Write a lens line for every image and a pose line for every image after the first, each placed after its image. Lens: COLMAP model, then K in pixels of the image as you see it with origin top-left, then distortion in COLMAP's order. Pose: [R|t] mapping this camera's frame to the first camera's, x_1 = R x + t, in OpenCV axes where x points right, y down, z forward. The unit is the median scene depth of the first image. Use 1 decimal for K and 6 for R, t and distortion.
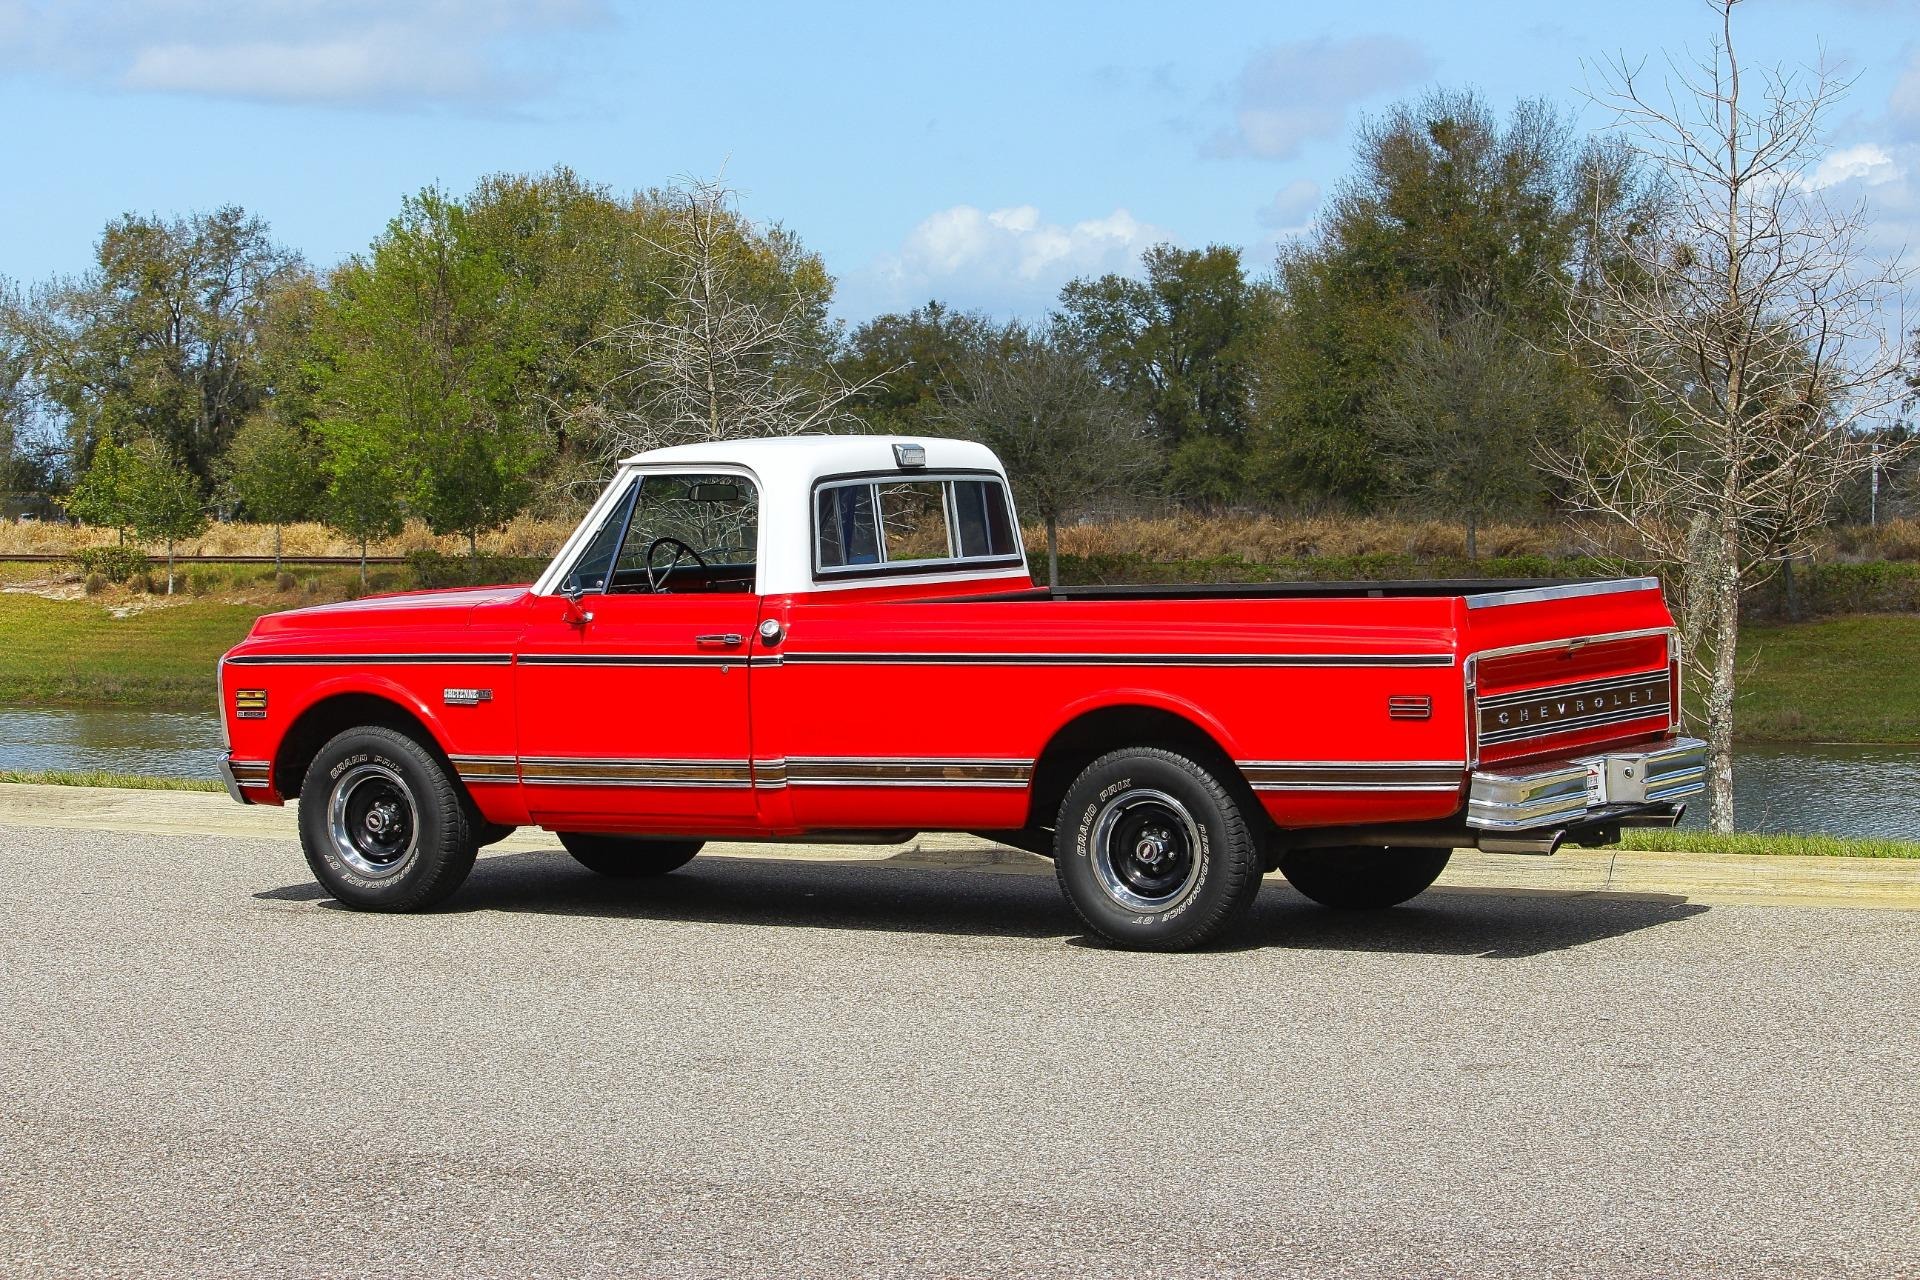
lens RADIAL K [[4876.1, 0, 918.7], [0, 4876.1, 566.6], [0, 0, 1]] dist [-0.387081, 0.000000]
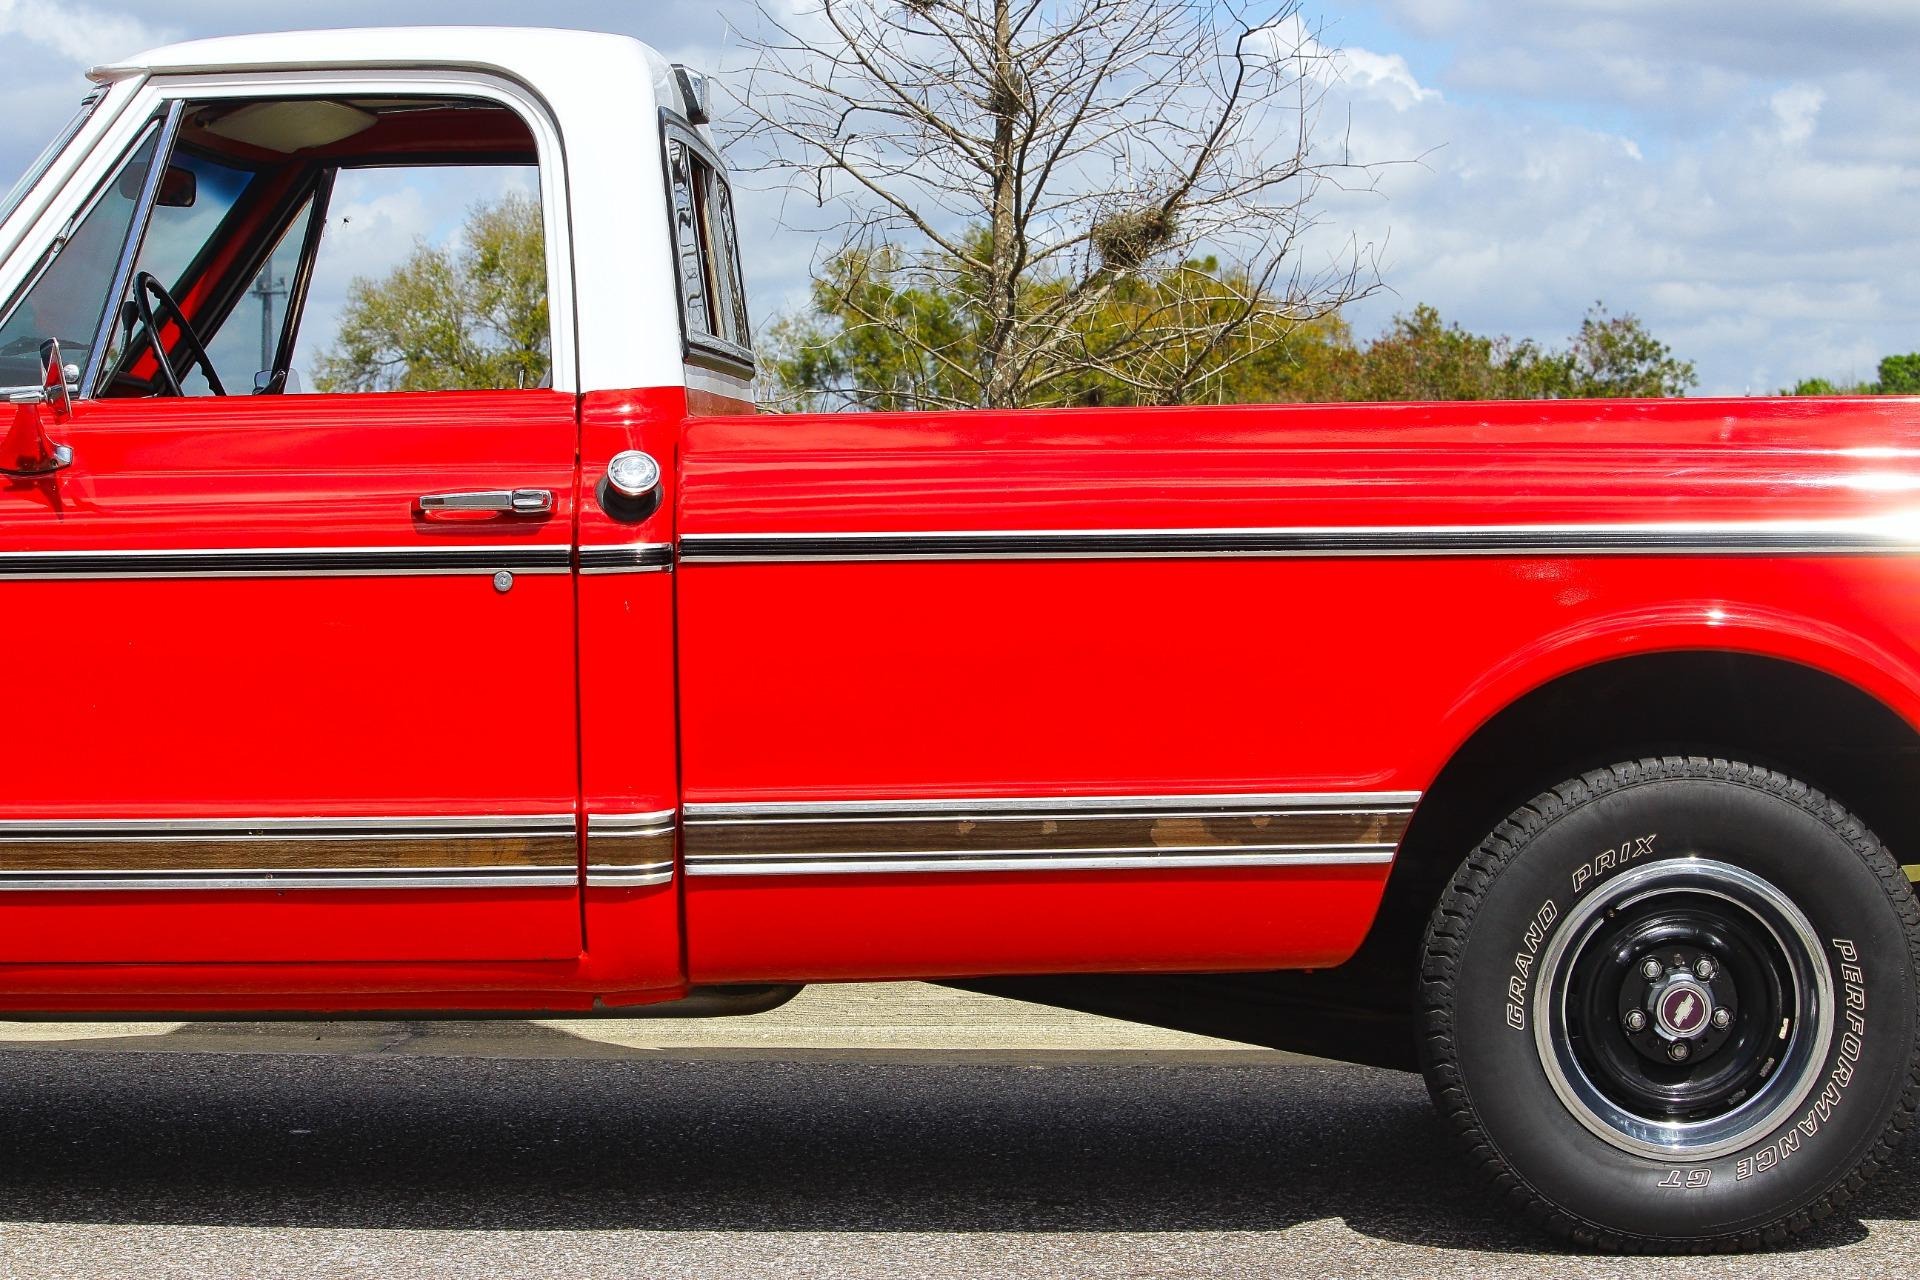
lens RADIAL K [[4876.1, 0, 1043.6], [0, 4876.1, 653.2], [0, 0, 1]] dist [-0.387081, 0.000000]
pose [[0.866604, -0.005652, 0.498964, -0.192079], [0.004582, 0.999984, 0.003369, 0.024788], [-0.498975, -0.000633, 0.866616, 0.623673]]
